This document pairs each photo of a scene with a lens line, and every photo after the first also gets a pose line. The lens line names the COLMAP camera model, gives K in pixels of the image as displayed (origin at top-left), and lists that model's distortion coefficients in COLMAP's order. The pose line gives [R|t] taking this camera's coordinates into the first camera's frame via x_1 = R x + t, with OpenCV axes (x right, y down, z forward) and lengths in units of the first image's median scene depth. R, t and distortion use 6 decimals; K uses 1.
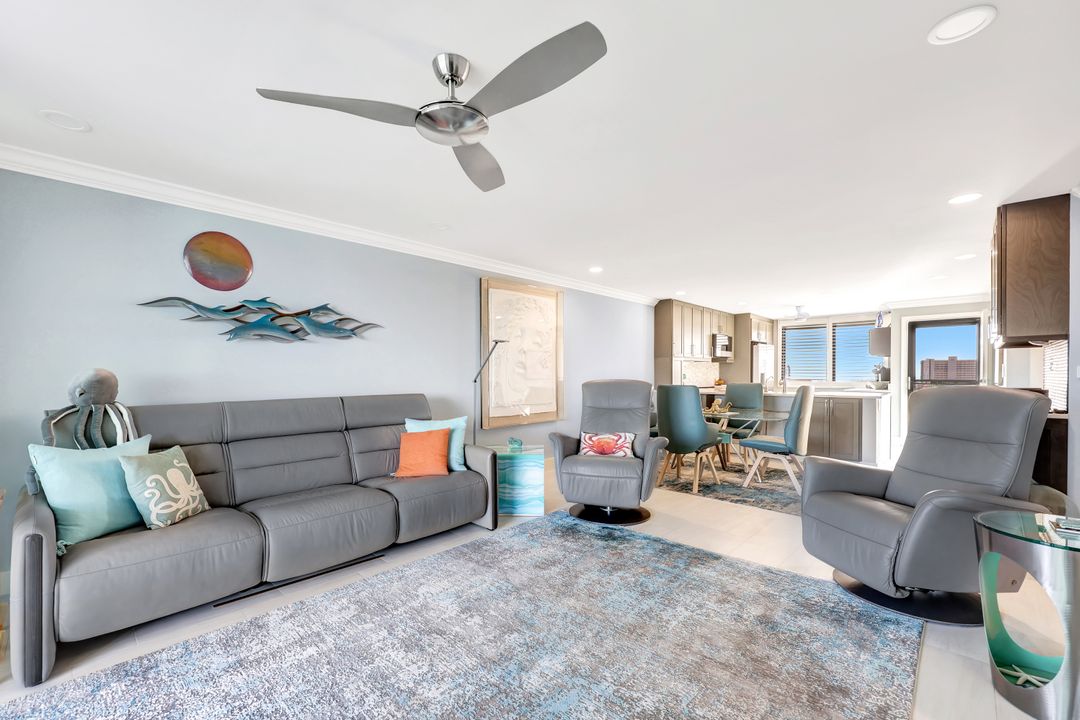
lens RADIAL K [[444.7, 0, 527.8], [0, 444.7, 378.7], [0, 0, 1]] dist [0.000455, 0.000012]
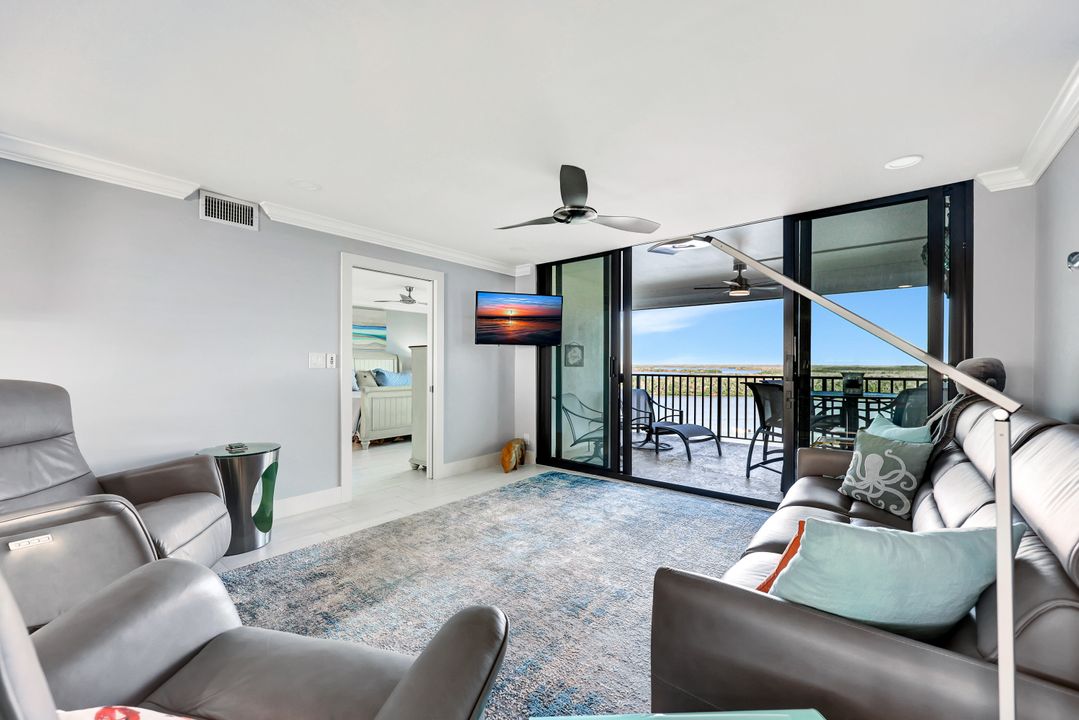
lens RADIAL K [[436.8, 0, 534.1], [0, 436.8, 364.8], [0, 0, 1]] dist [0.000282, 0.000056]
pose [[-0.996322, 0.002073, -0.085664, 0.027326], [0.000914, 0.999908, 0.013563, -0.006987], [0.085684, 0.013435, -0.996232, 0.604306]]
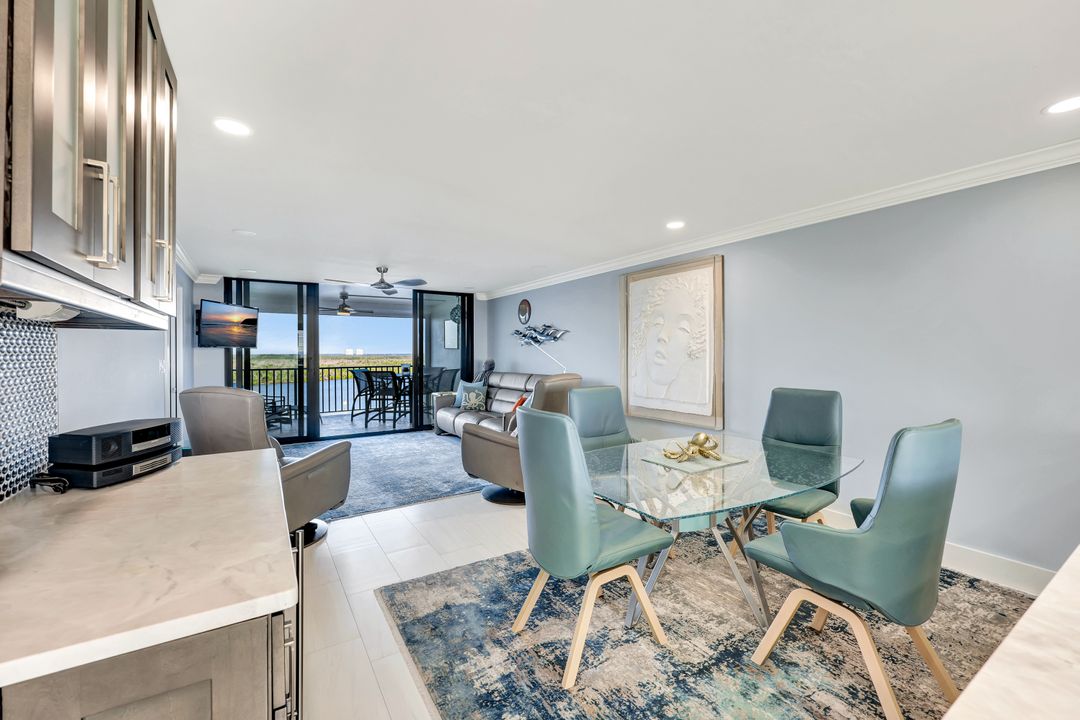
lens RADIAL K [[445.1, 0, 537.9], [0, 445.1, 355.9], [0, 0, 1]] dist [0.000283, 0.000003]
pose [[-0.224340, 0.011098, -0.974448, 0.626179], [-0.006665, 0.999894, 0.012922, -0.026552], [0.974488, 0.009393, -0.224242, 0.650054]]
